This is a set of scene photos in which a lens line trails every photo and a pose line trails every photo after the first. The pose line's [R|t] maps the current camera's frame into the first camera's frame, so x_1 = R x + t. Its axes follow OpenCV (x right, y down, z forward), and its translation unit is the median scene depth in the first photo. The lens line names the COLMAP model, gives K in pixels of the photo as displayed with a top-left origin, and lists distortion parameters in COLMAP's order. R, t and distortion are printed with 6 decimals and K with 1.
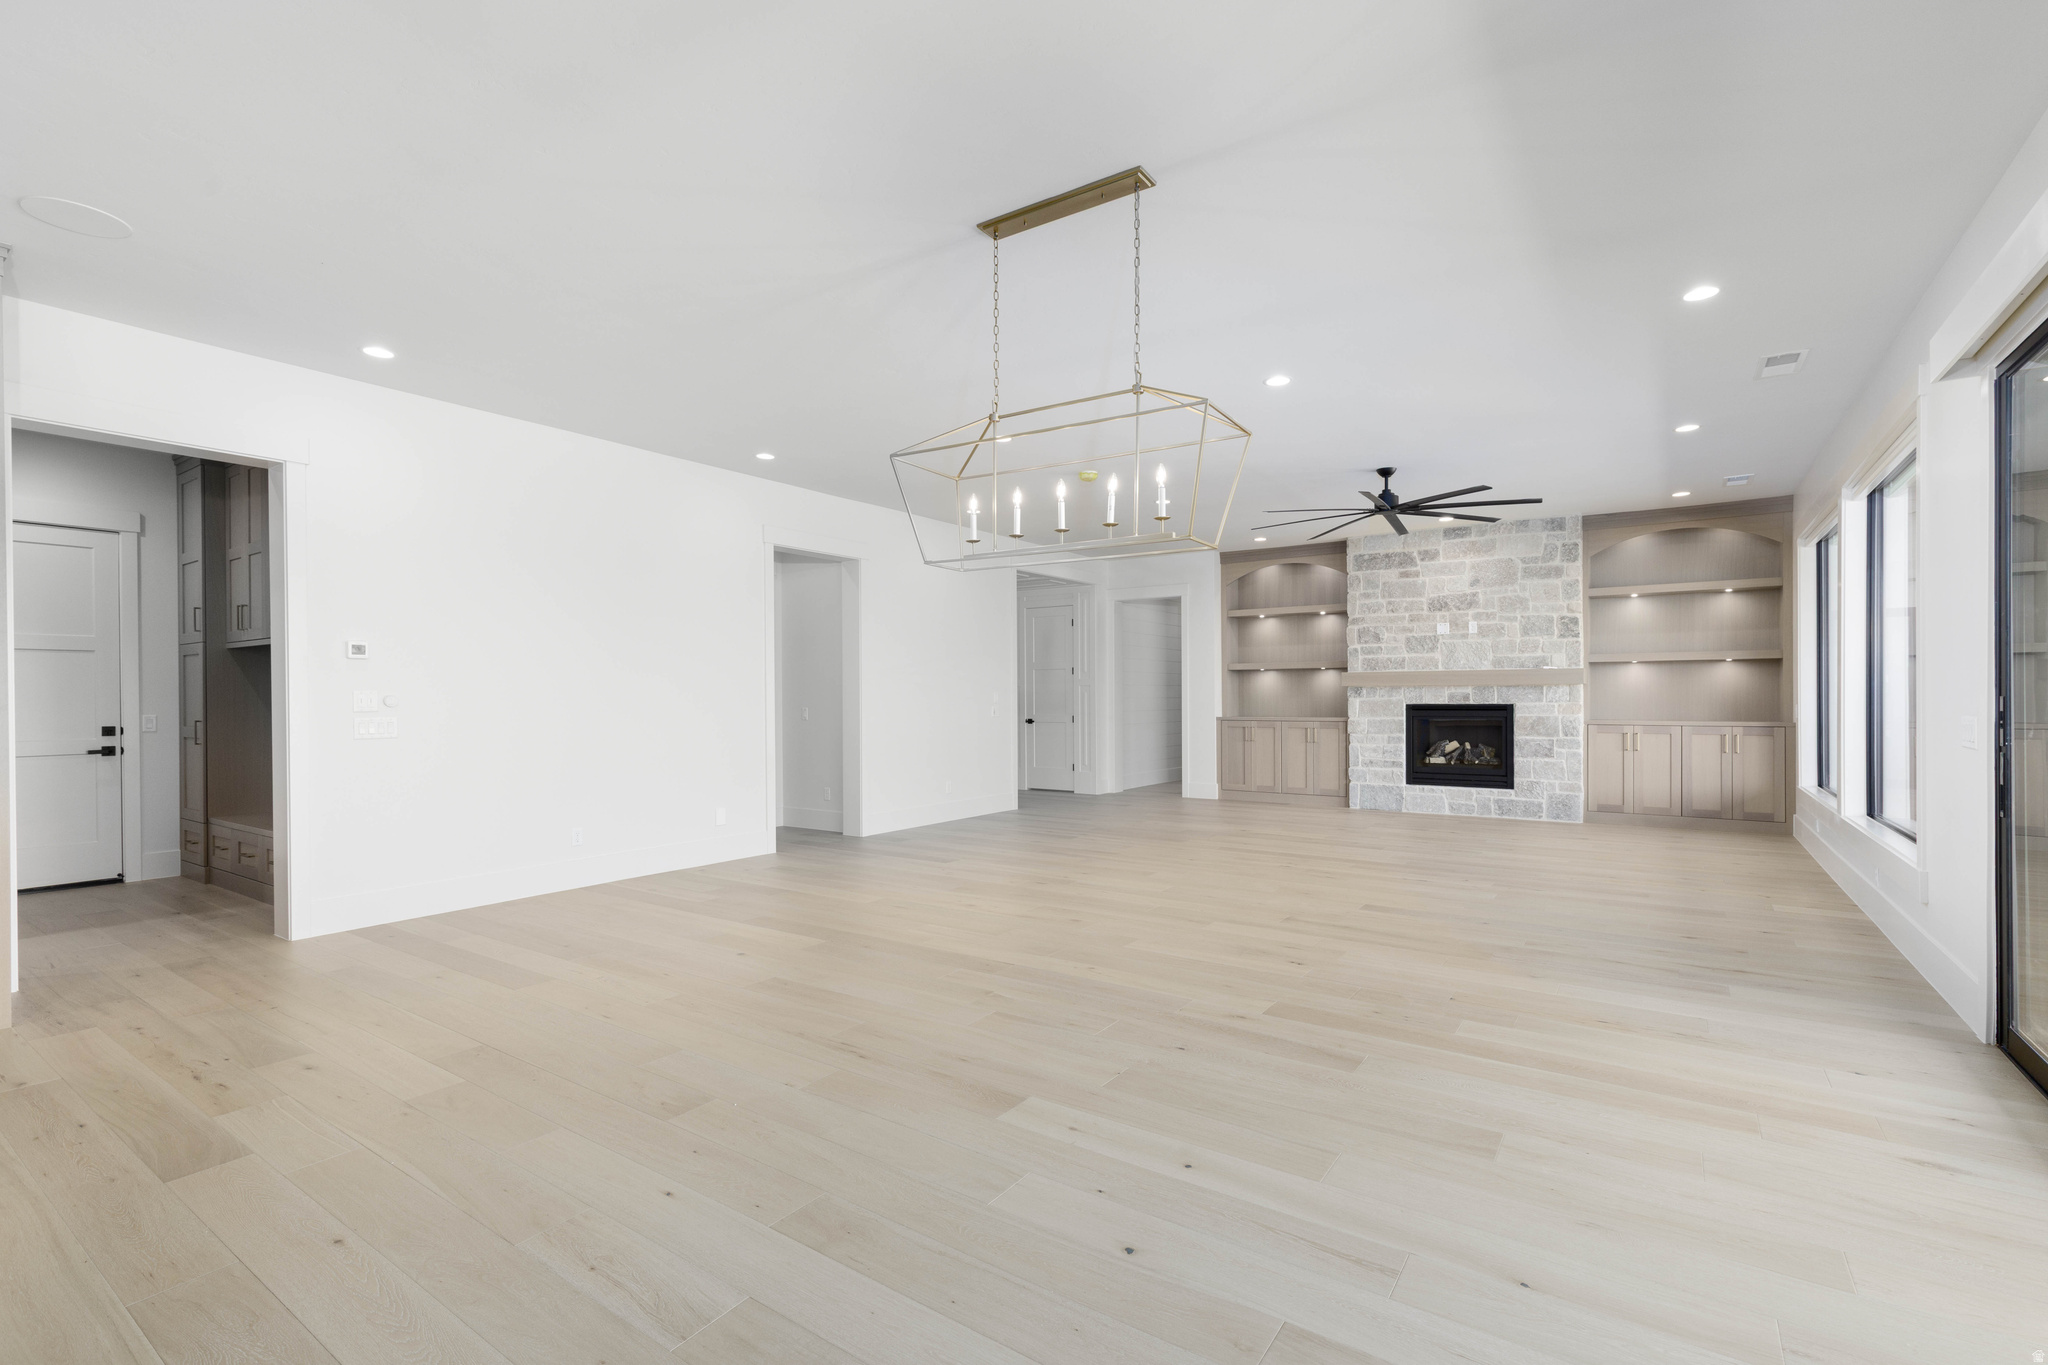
lens RADIAL K [[922.3, 0, 1035.6], [0, 922.3, 695.3], [0, 0, 1]] dist [0.009040, -0.000227]
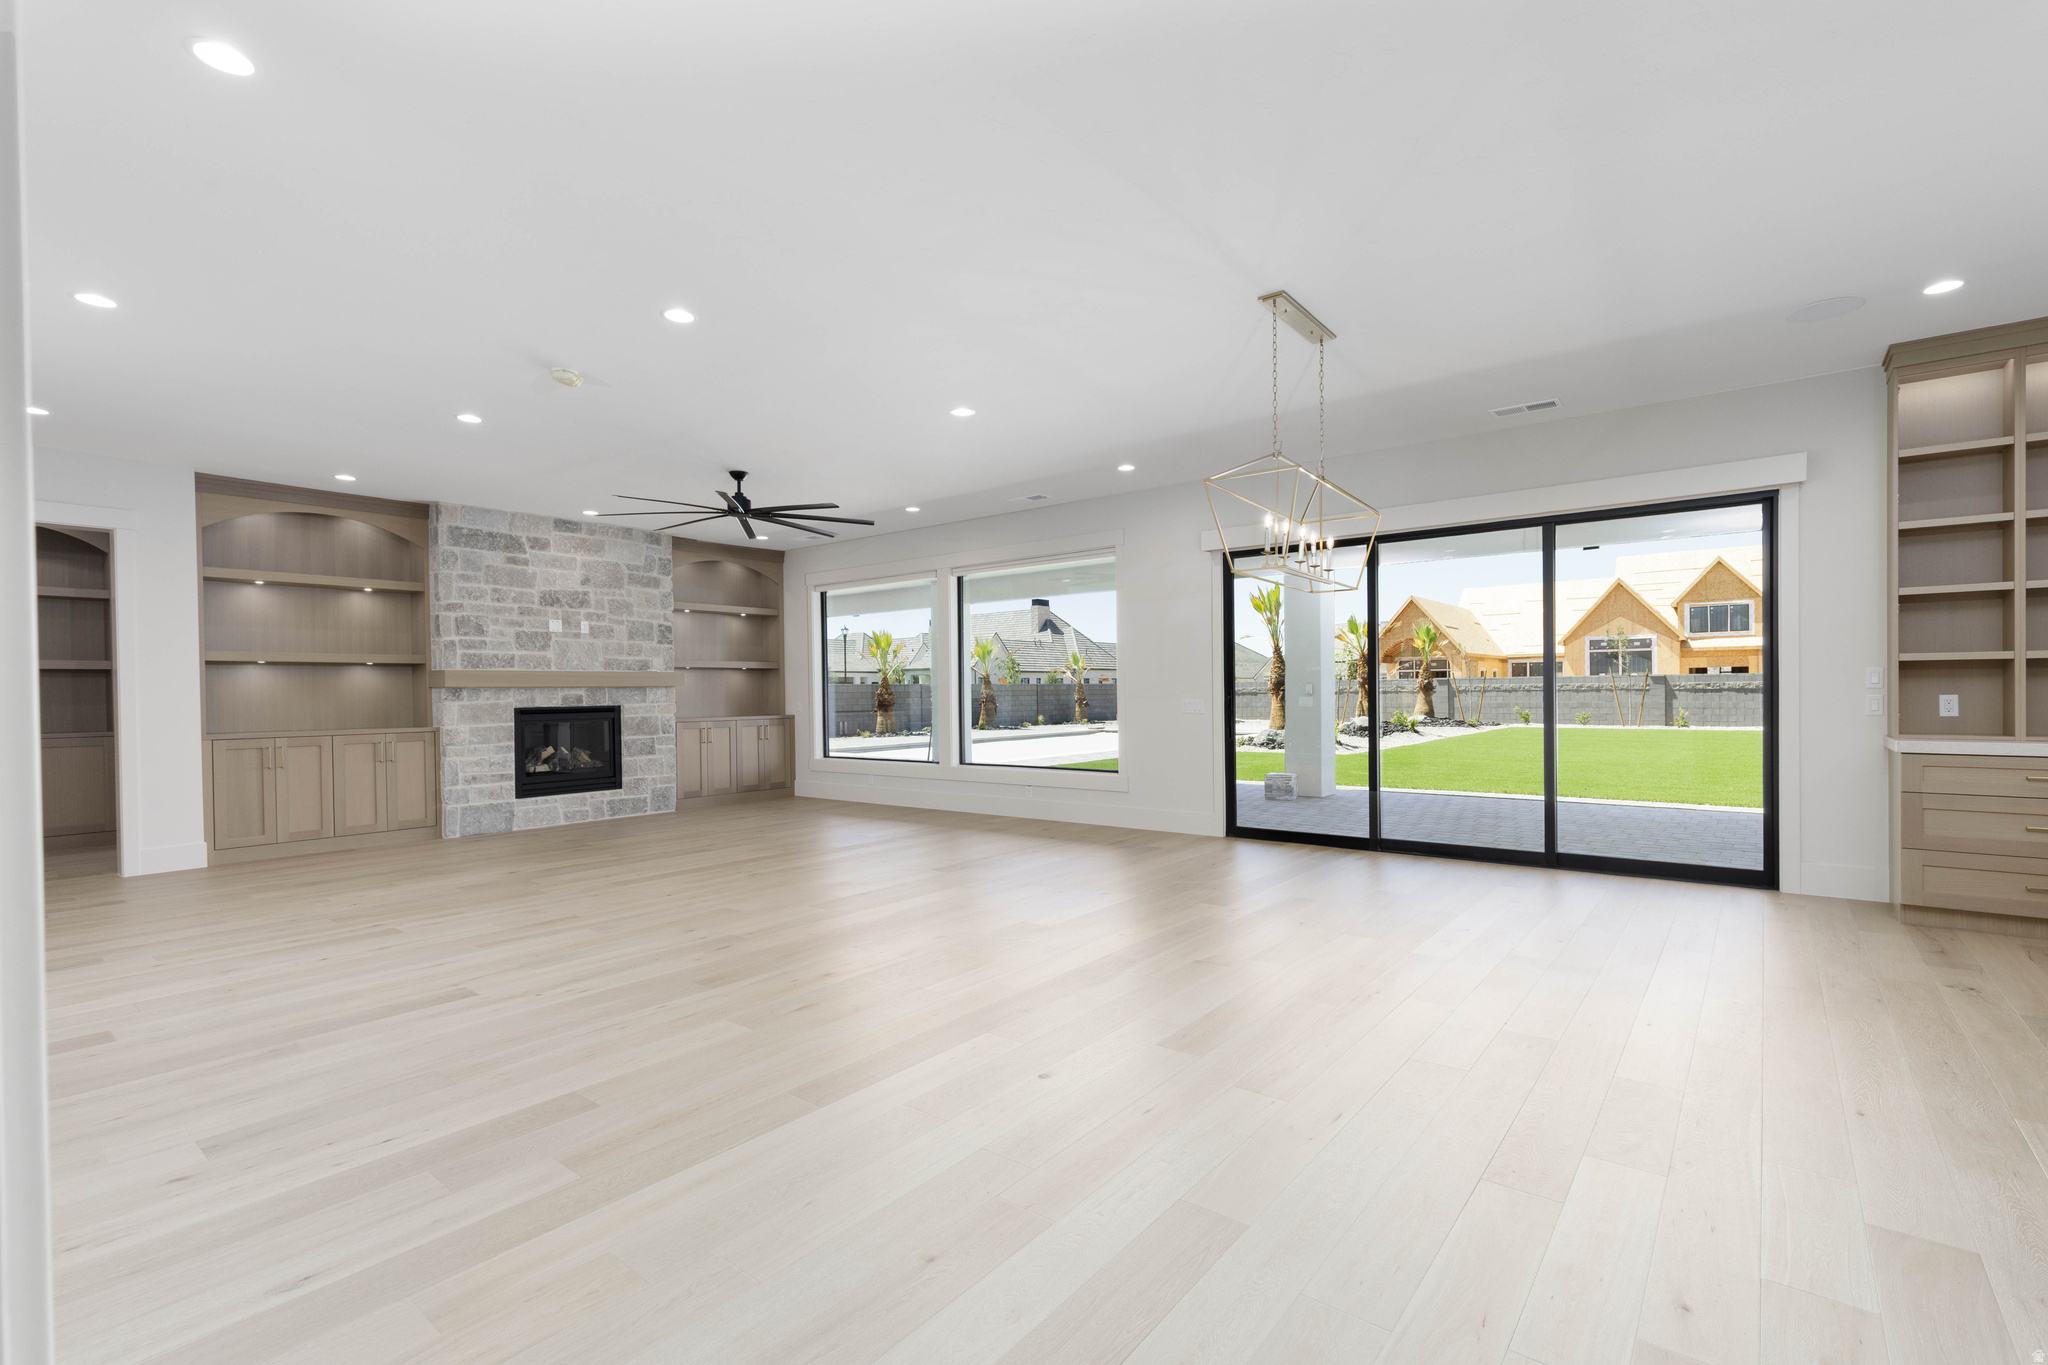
lens RADIAL K [[922.3, 0, 1046.7], [0, 922.3, 699.0], [0, 0, 1]] dist [0.009040, -0.000227]
pose [[0.055272, -0.004561, 0.998461, -0.467159], [0.011949, 0.999921, 0.003906, 0.003879], [-0.998400, 0.011715, 0.055322, 0.459123]]
